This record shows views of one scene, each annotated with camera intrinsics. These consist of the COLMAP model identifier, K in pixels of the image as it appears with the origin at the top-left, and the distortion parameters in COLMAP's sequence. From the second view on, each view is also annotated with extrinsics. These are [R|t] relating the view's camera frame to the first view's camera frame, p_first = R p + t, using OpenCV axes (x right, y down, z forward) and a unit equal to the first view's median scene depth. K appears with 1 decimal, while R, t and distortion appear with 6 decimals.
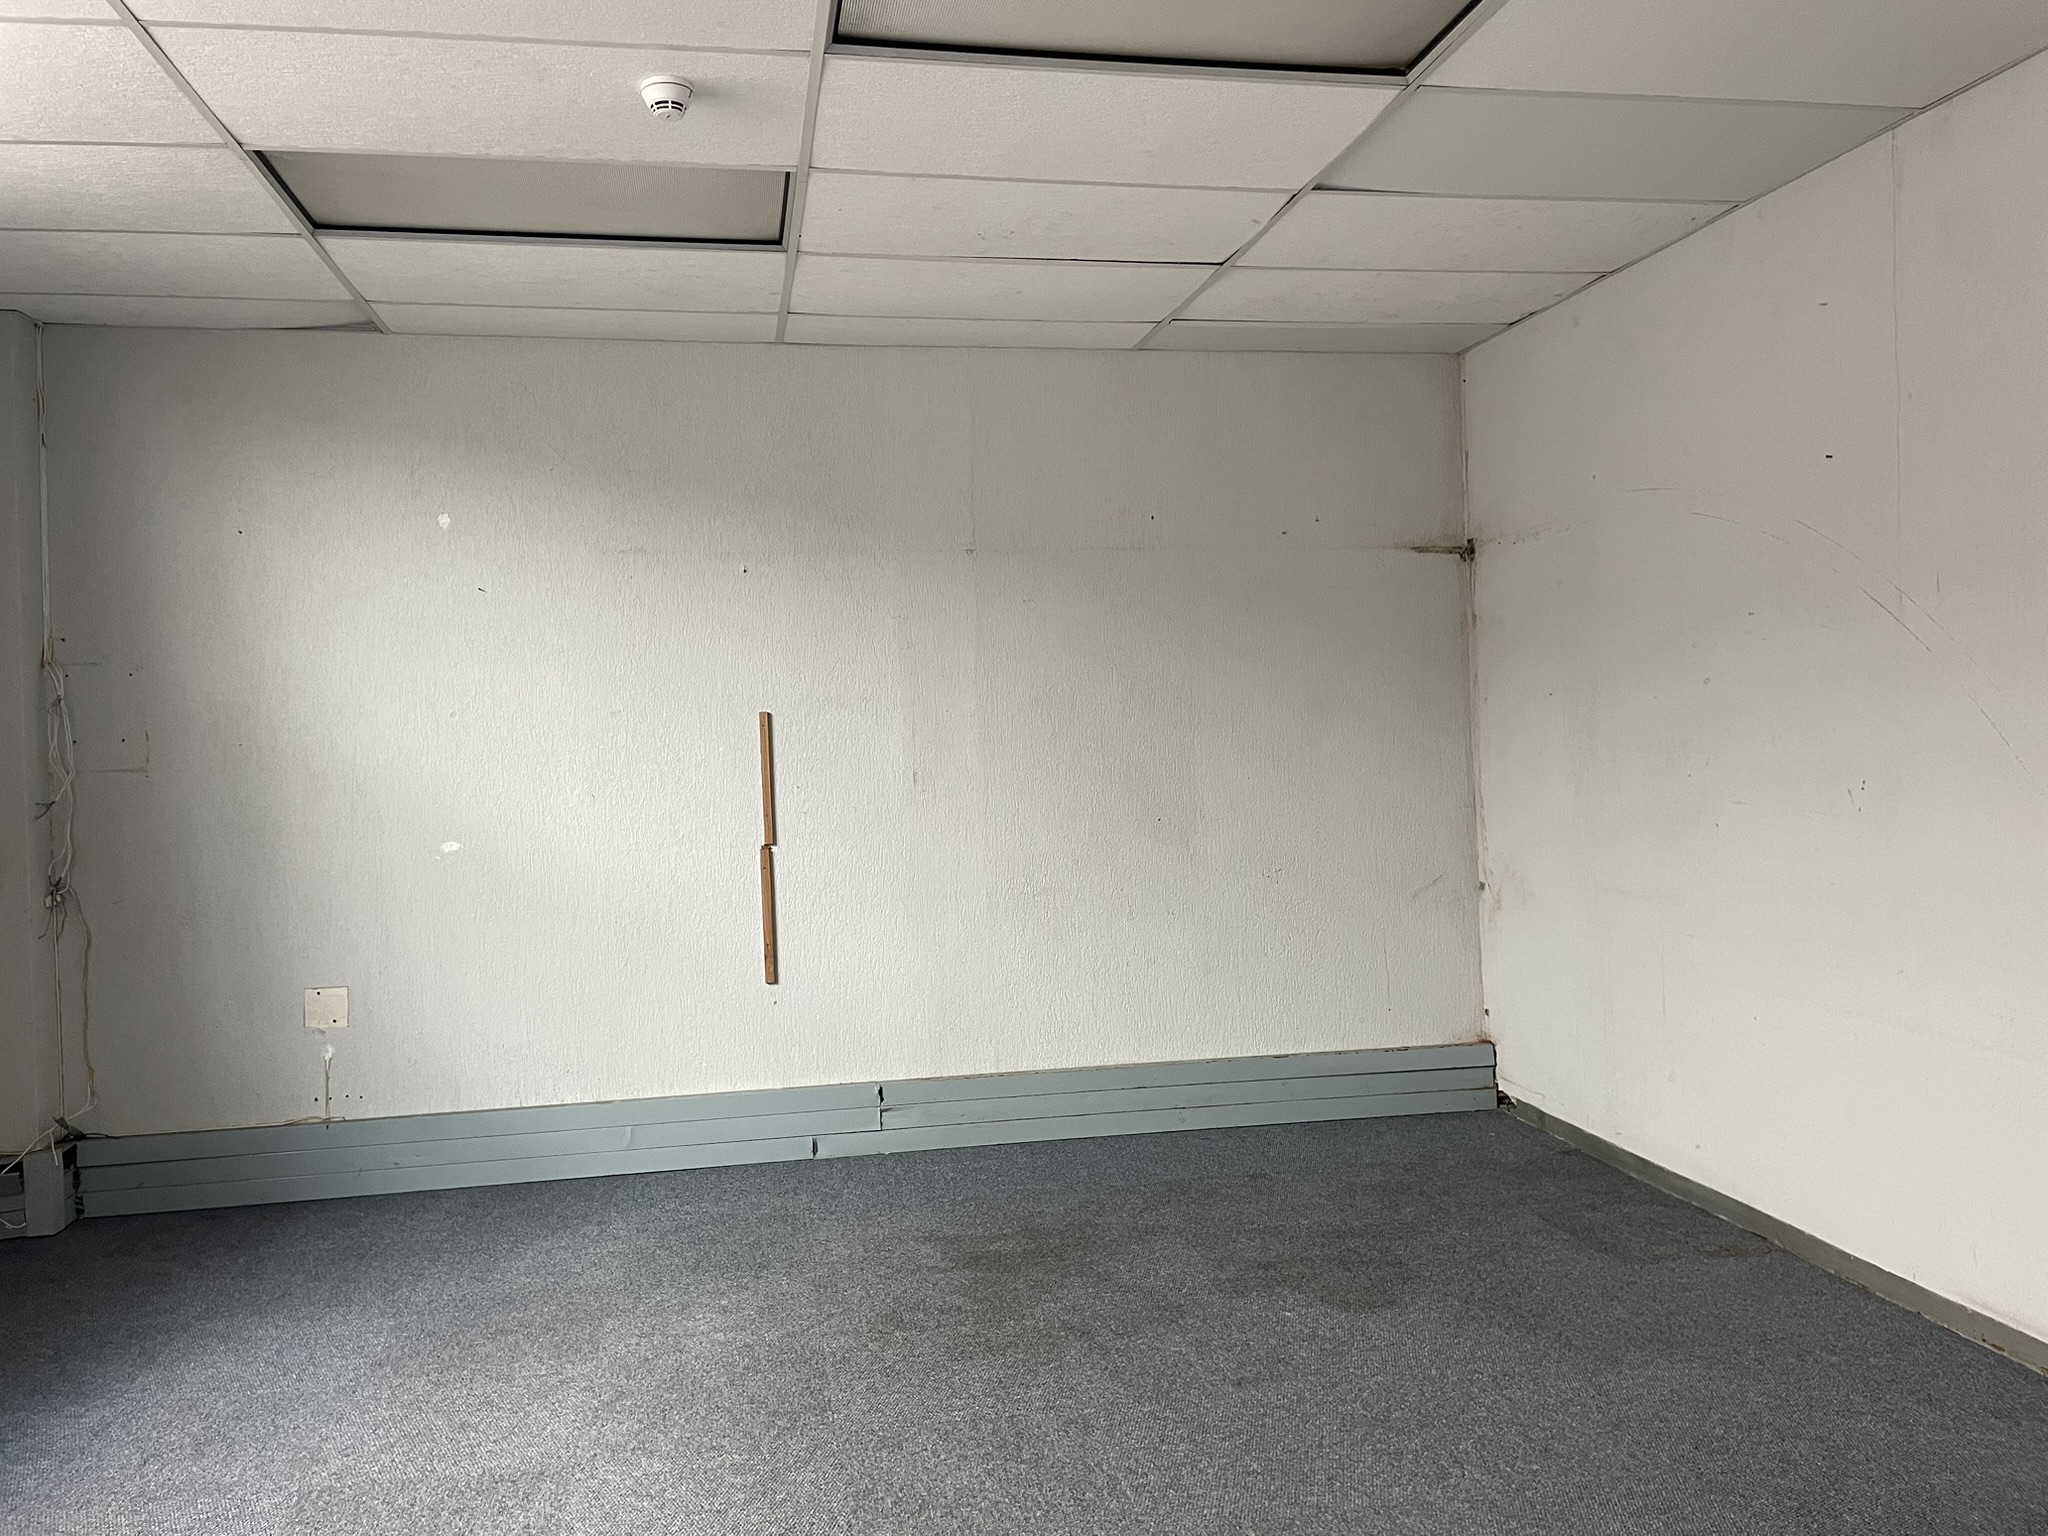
lens RADIAL K [[1560.6, 0, 1014.6], [0, 1560.6, 754.4], [0, 0, 1]] dist [0.098803, -0.123731]
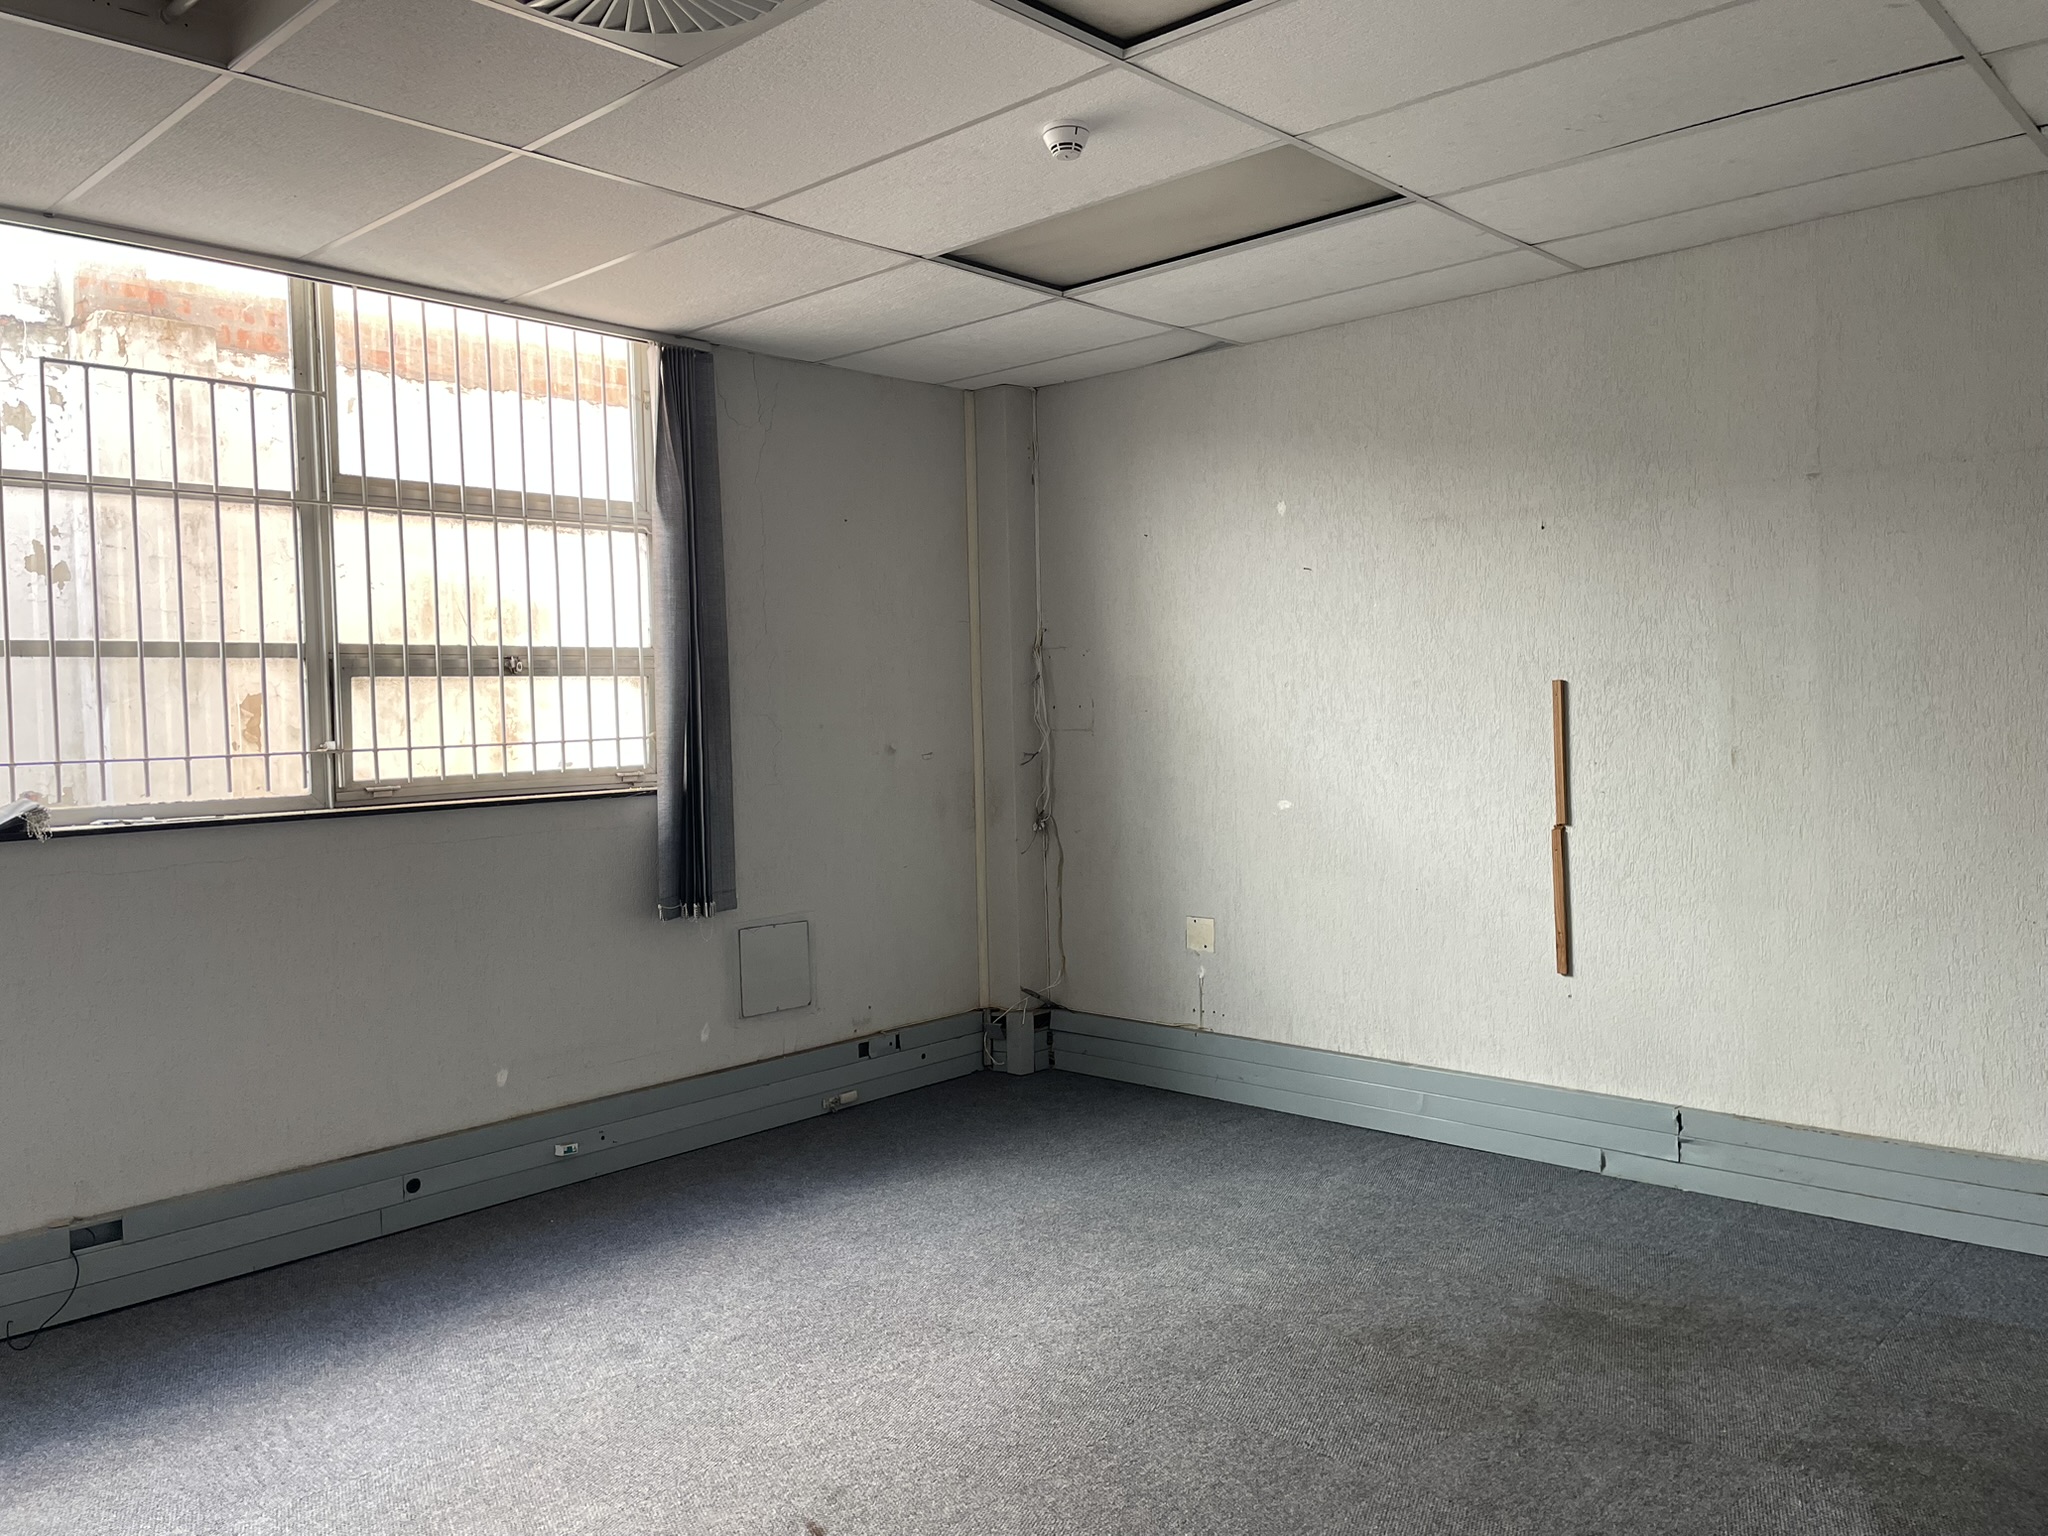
lens RADIAL K [[1560.6, 0, 1013.7], [0, 1560.6, 755.7], [0, 0, 1]] dist [0.098803, -0.123731]
pose [[0.595611, 0.037052, -0.802418, 0.468846], [-0.001906, 0.998998, 0.044715, -0.028054], [0.803271, -0.025104, 0.595085, 0.226613]]
